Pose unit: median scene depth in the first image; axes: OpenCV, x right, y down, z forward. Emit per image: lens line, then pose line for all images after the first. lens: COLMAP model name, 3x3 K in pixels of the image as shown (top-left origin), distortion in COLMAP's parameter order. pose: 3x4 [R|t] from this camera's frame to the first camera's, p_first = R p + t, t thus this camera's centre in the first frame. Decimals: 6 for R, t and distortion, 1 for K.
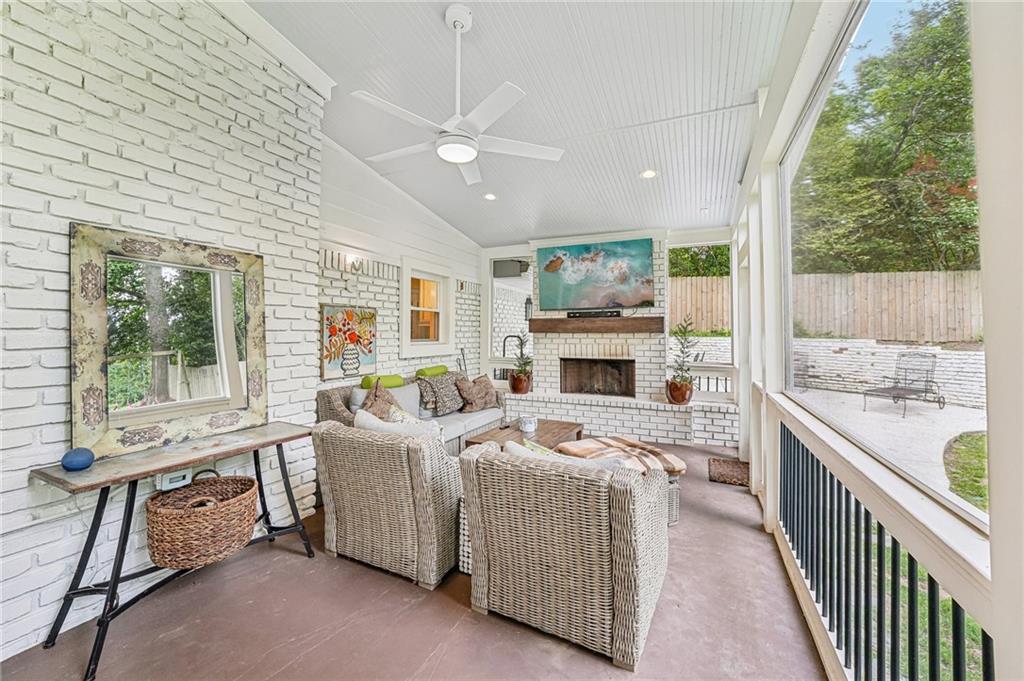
lens RADIAL K [[406.7, 0, 512.2], [0, 406.7, 318.6], [0, 0, 1]] dist [-0.000399, 0.000044]
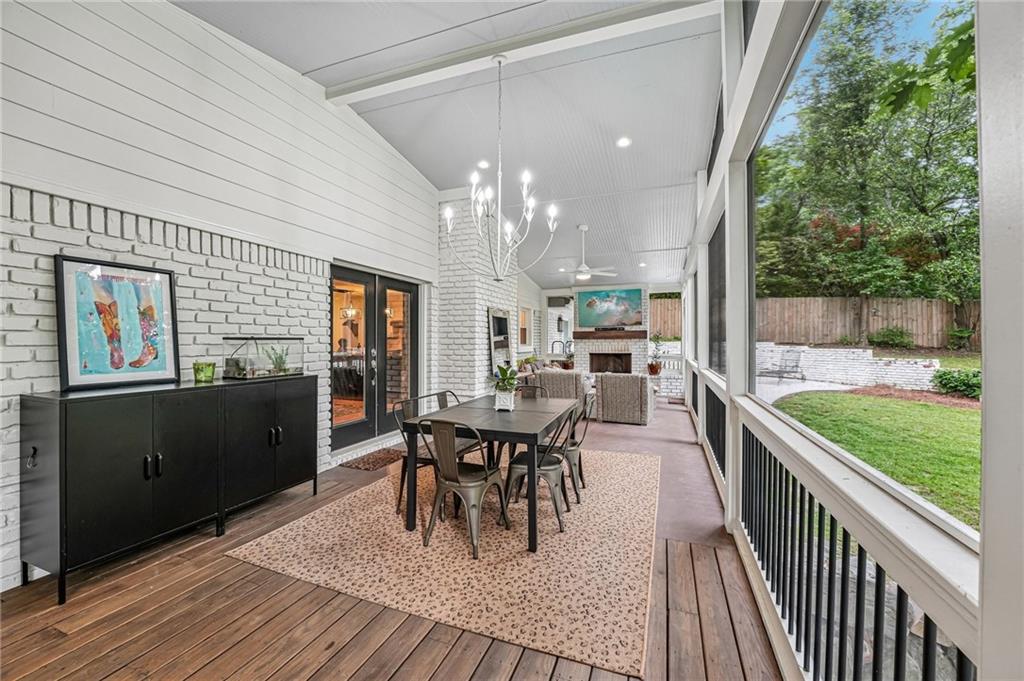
lens RADIAL K [[409.8, 0, 512.0], [0, 409.8, 340.5], [0, 0, 1]] dist [-0.000021, -0.000043]
pose [[0.997560, -0.005551, 0.069587, -0.358187], [0.002911, 0.999274, 0.037992, -0.029195], [-0.069747, -0.037697, 0.996852, -0.794643]]
